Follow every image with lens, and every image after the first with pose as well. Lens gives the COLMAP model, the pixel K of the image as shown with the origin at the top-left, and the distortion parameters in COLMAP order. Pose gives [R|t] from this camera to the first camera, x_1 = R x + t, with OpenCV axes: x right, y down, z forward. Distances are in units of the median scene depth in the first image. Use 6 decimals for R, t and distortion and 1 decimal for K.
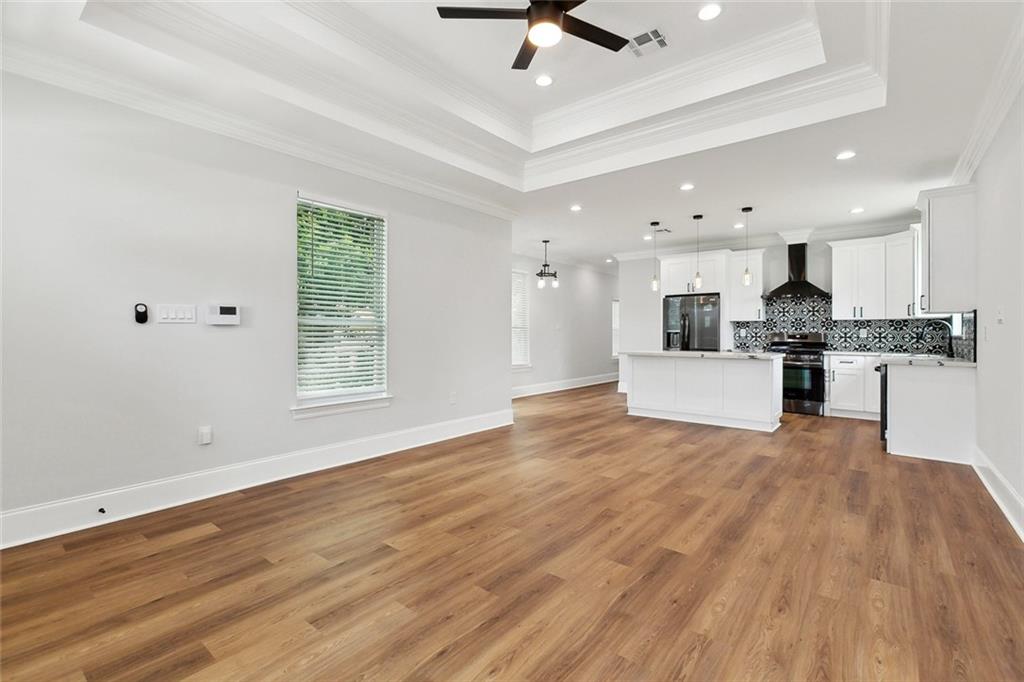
lens RADIAL K [[462.0, 0, 514.5], [0, 462.0, 332.0], [0, 0, 1]] dist [-0.001535, -0.000016]
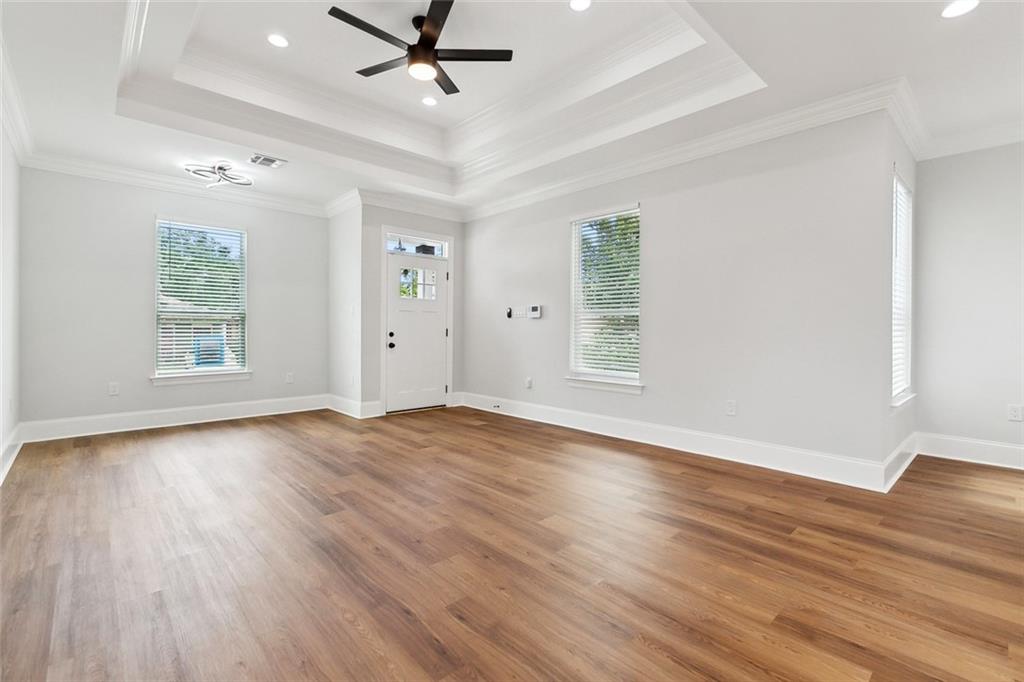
lens RADIAL K [[462.0, 0, 514.5], [0, 462.0, 332.0], [0, 0, 1]] dist [-0.001535, -0.000016]
pose [[-0.148879, 0.003667, -0.988849, 1.028665], [-0.001581, 0.999991, 0.003946, 0.029441], [0.988854, 0.002151, -0.148872, 1.202418]]
